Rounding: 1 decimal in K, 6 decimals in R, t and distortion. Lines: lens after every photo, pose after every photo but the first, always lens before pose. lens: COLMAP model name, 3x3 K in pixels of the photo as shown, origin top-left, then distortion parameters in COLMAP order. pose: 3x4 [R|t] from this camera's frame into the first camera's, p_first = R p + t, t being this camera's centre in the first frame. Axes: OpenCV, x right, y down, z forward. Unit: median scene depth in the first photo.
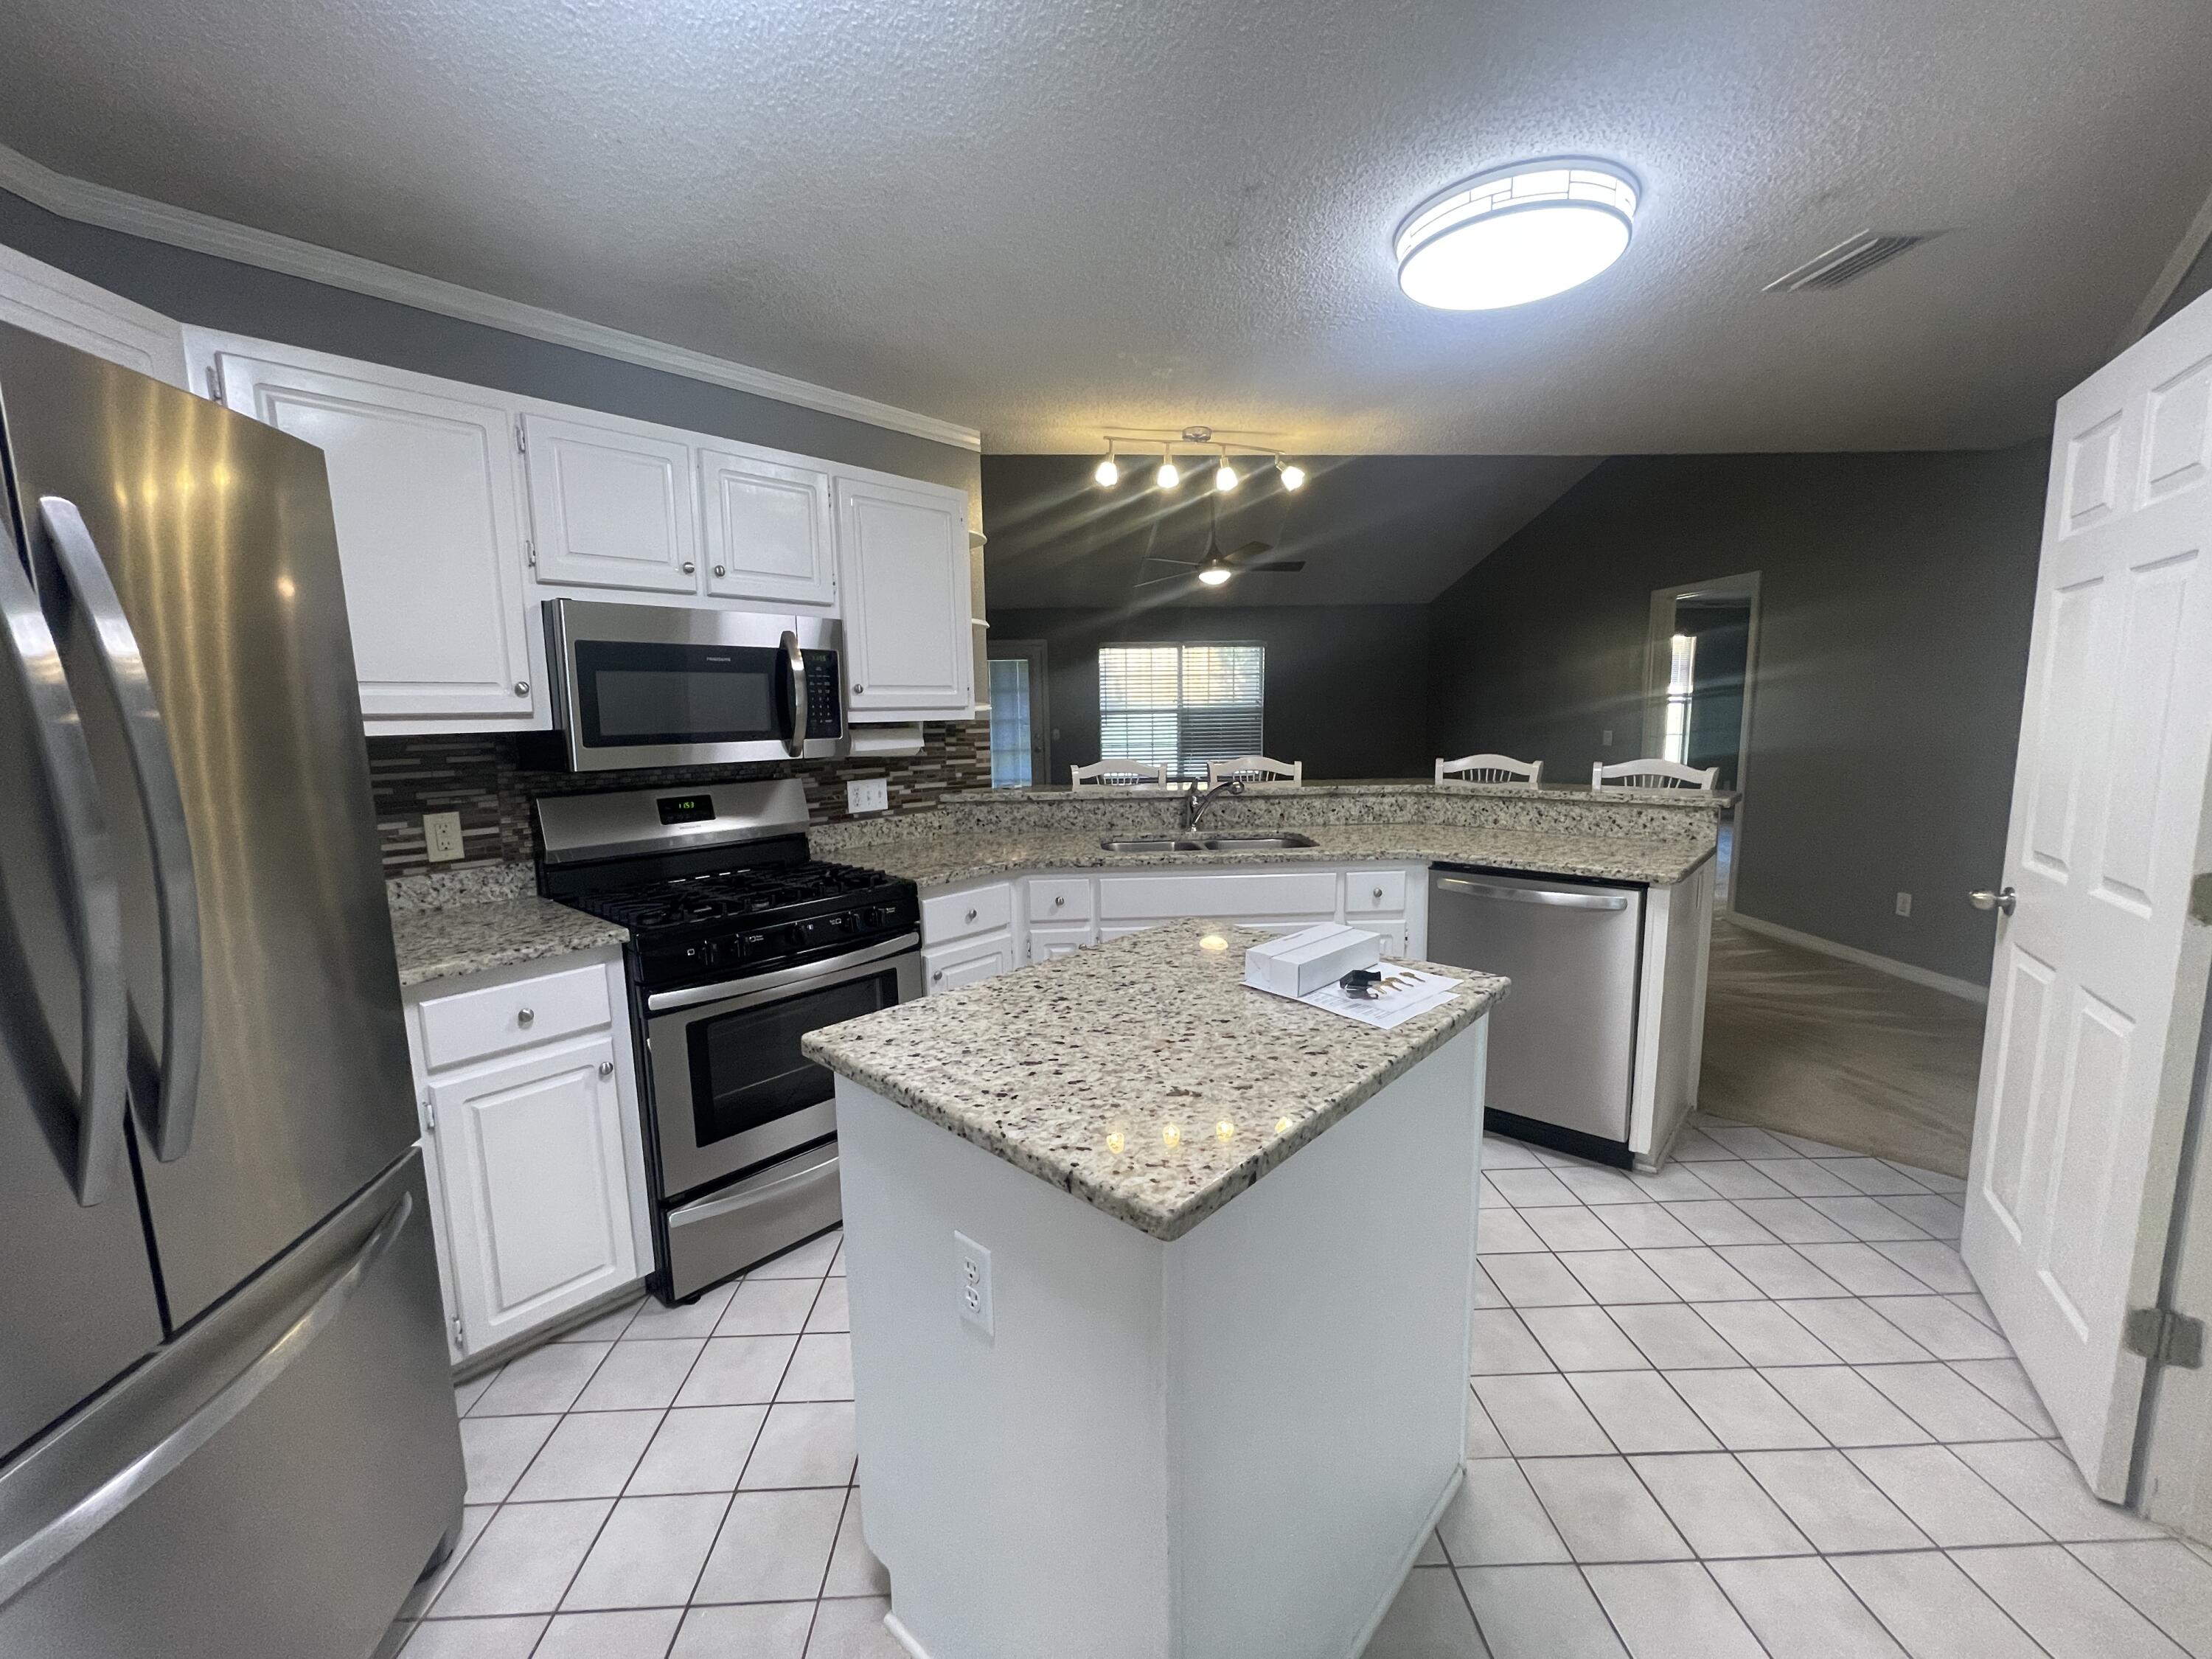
lens RADIAL K [[889.9, 0, 1105.5], [0, 889.9, 833.4], [0, 0, 1]] dist [-0.000516, 0.000121]
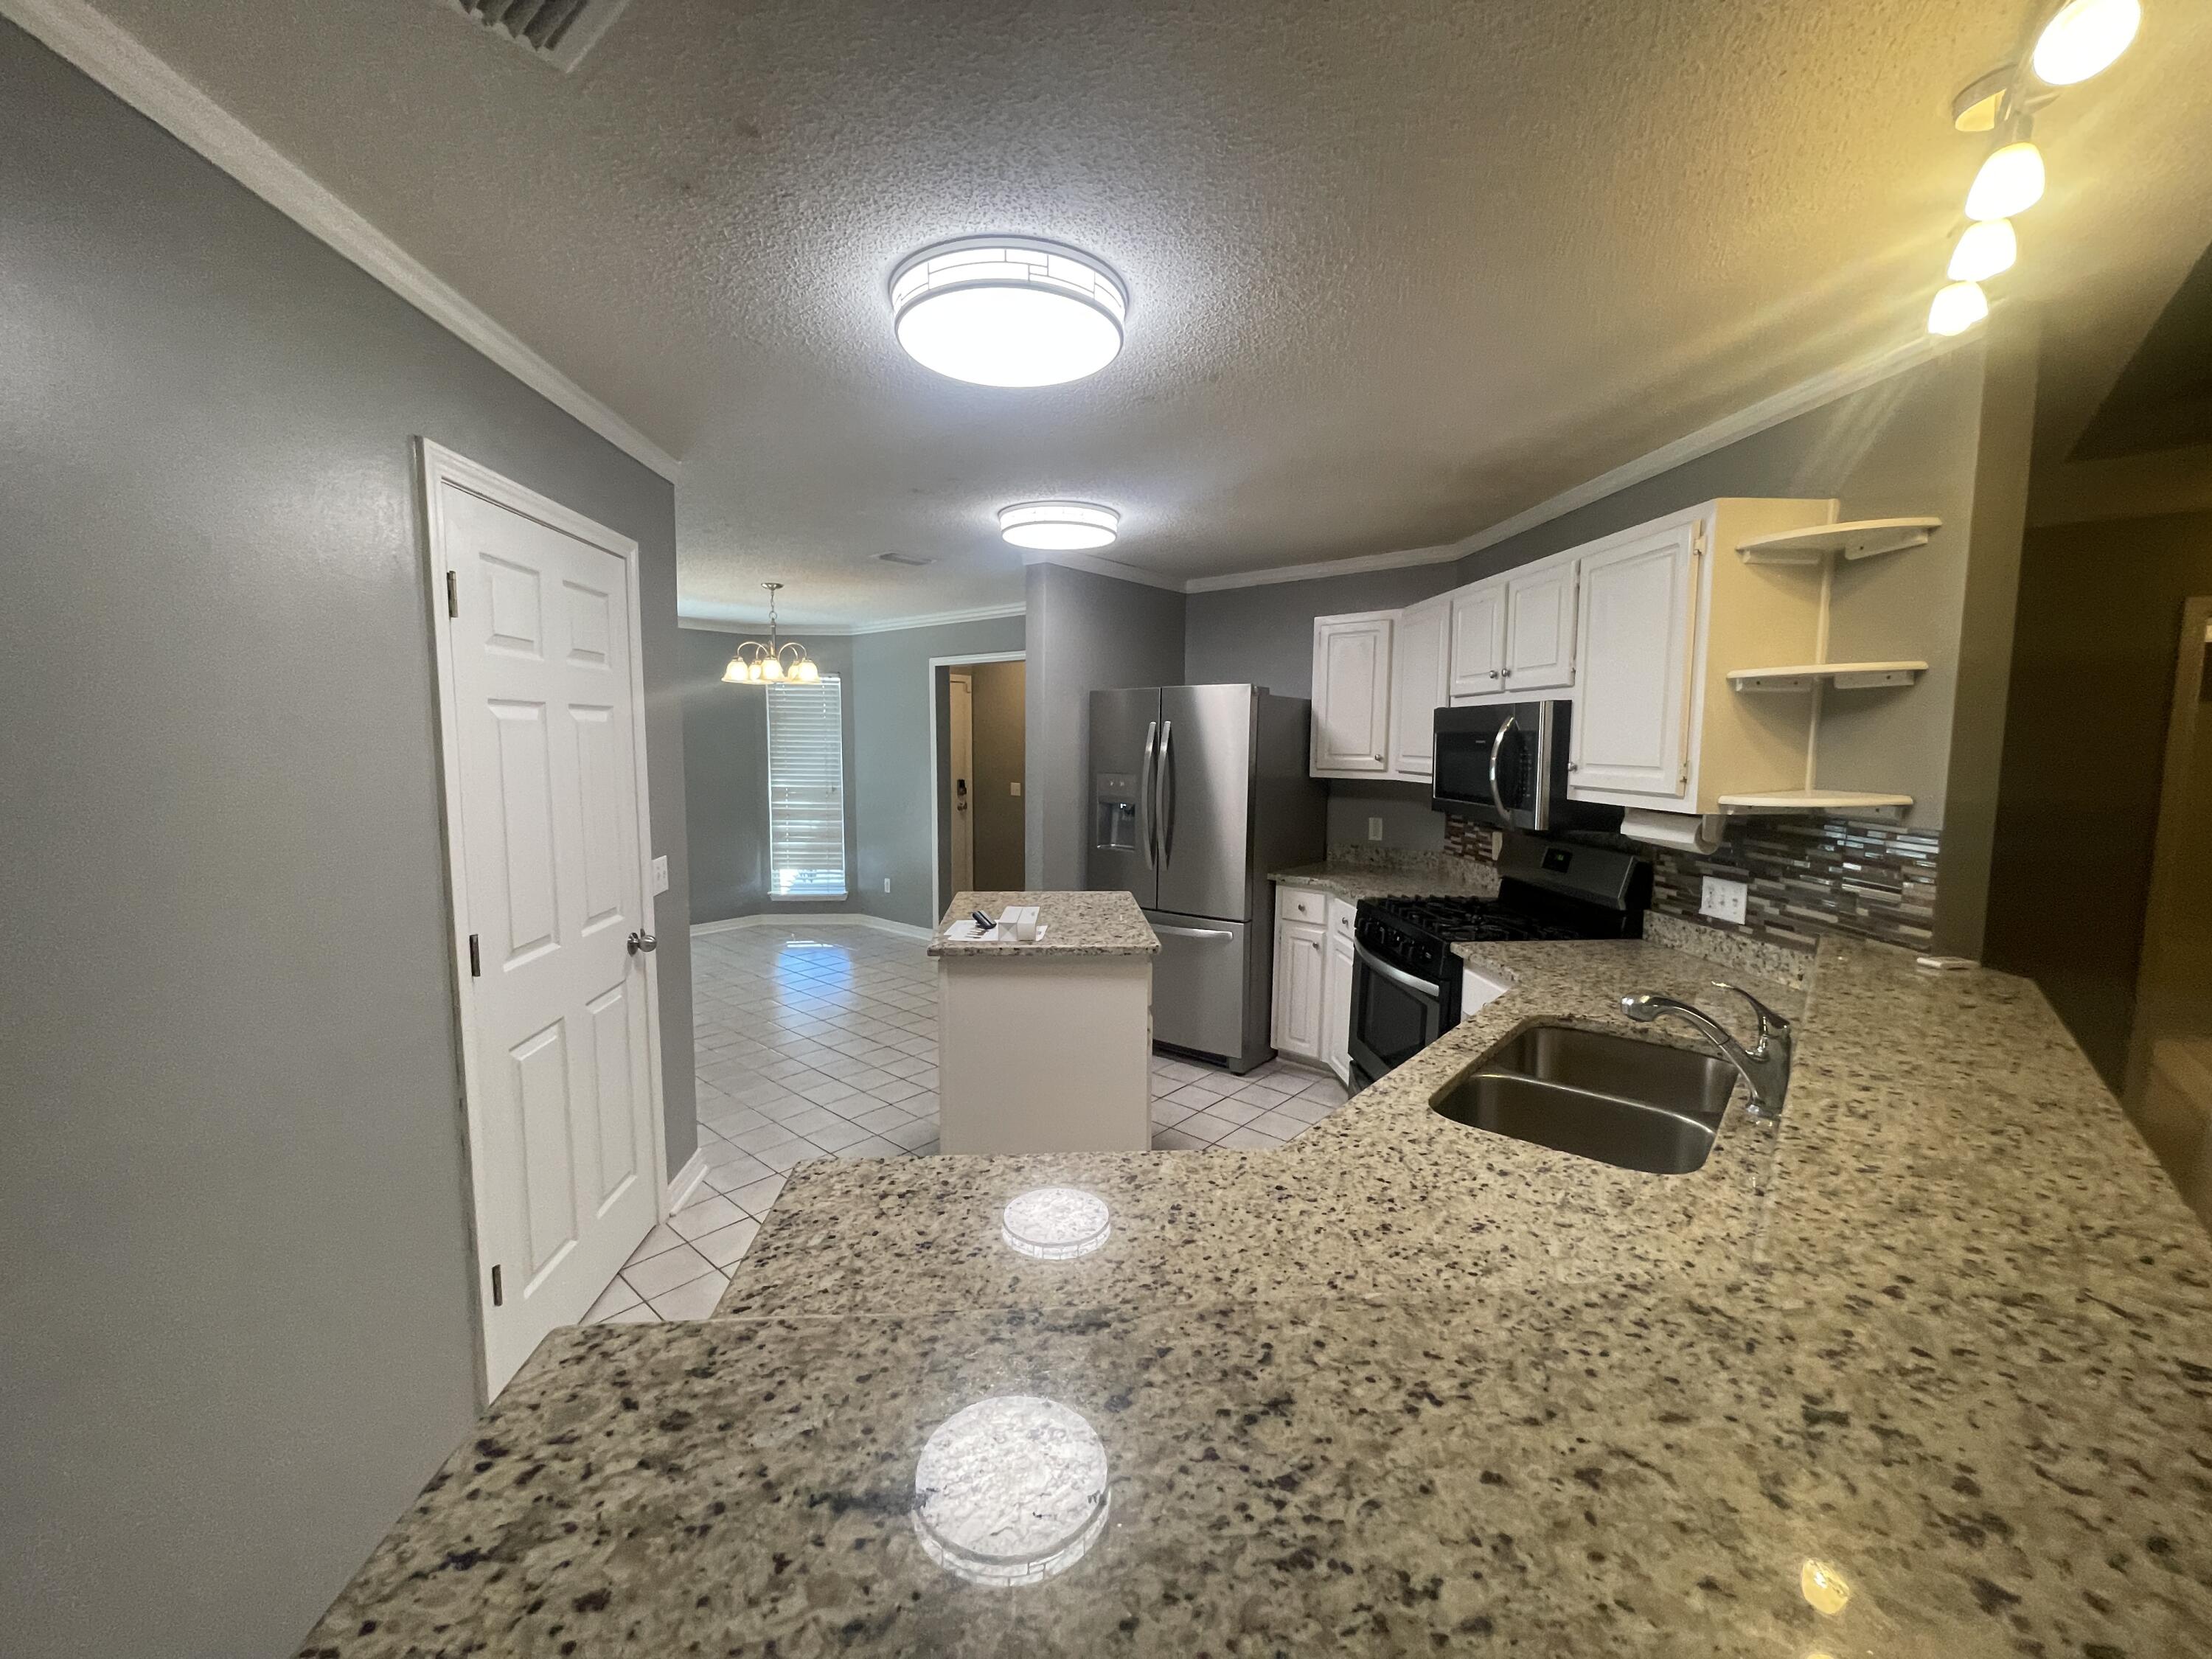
lens RADIAL K [[889.9, 0, 1105.5], [0, 889.9, 833.4], [0, 0, 1]] dist [-0.000516, 0.000121]
pose [[-0.684527, 0.087937, -0.723665, 0.692852], [-0.100512, 0.971832, 0.213168, -0.217413], [0.722026, 0.218656, -0.656406, 1.126110]]
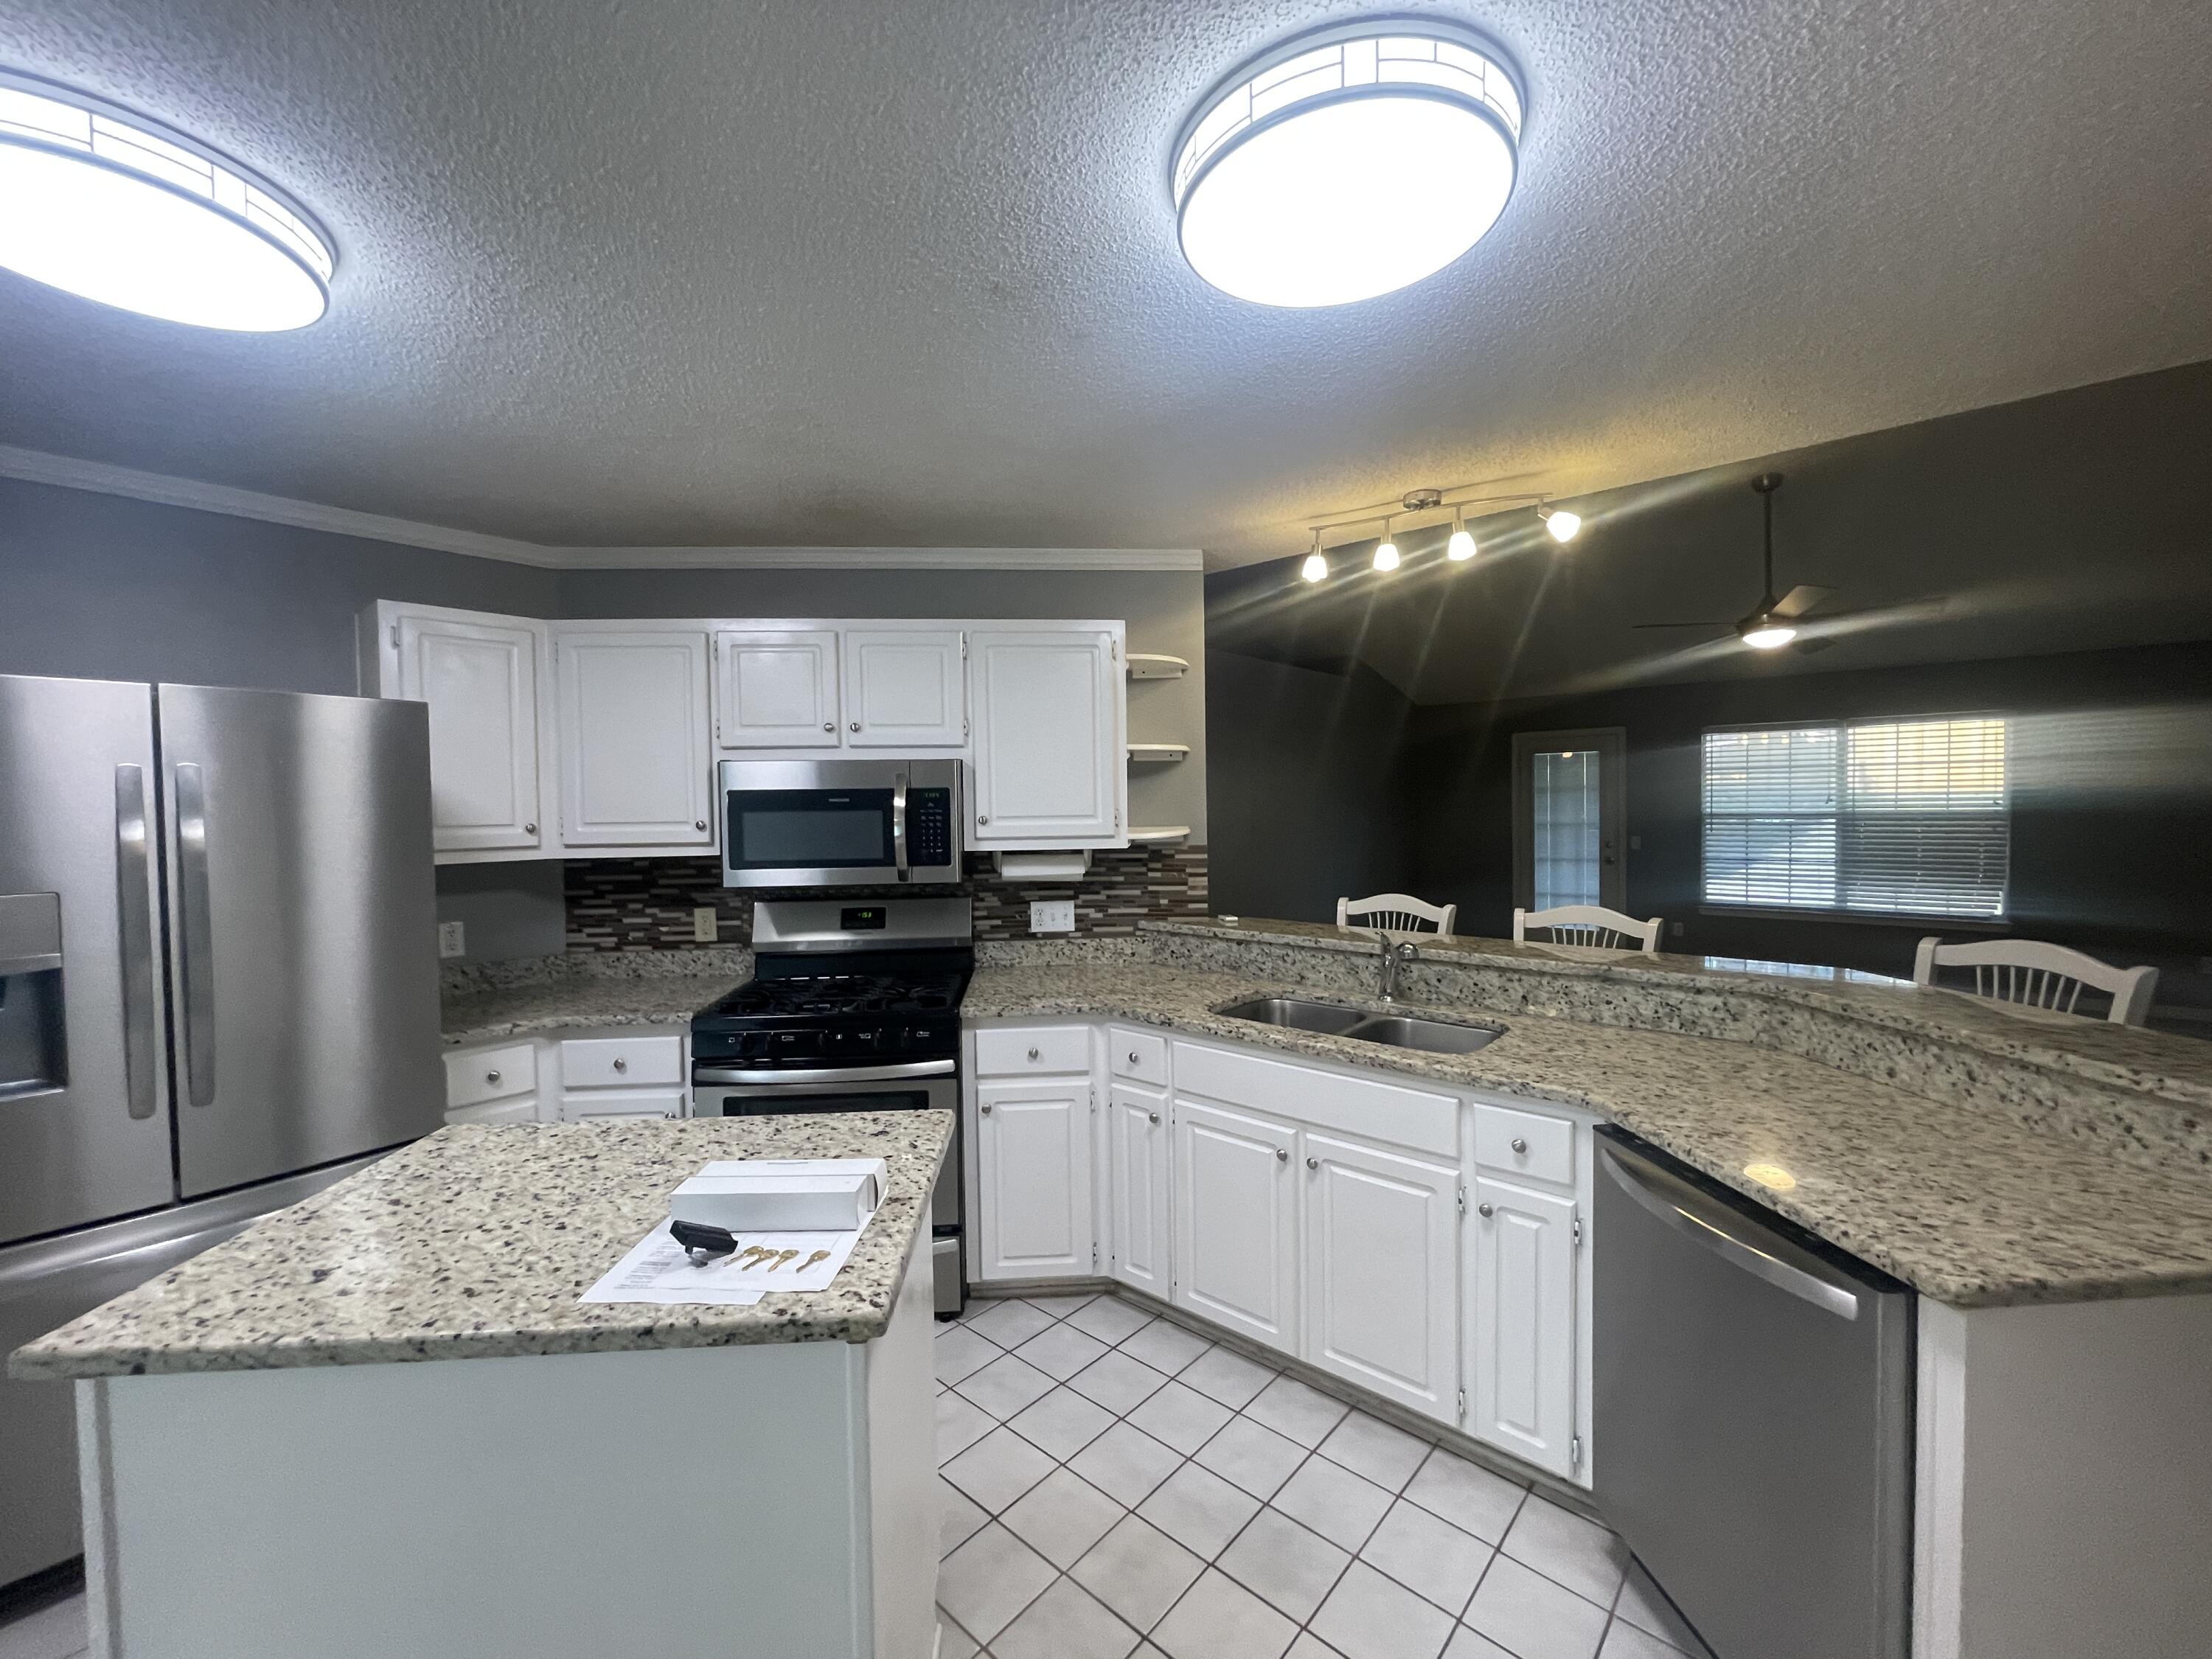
lens RADIAL K [[896.0, 0, 1099.6], [0, 896.0, 825.8], [0, 0, 1]] dist [0.001183, -0.000924]
pose [[0.713828, 0.023592, -0.699923, 0.508451], [-0.095563, 0.993365, -0.063979, -0.087449], [0.693770, 0.112557, 0.711347, 0.286146]]
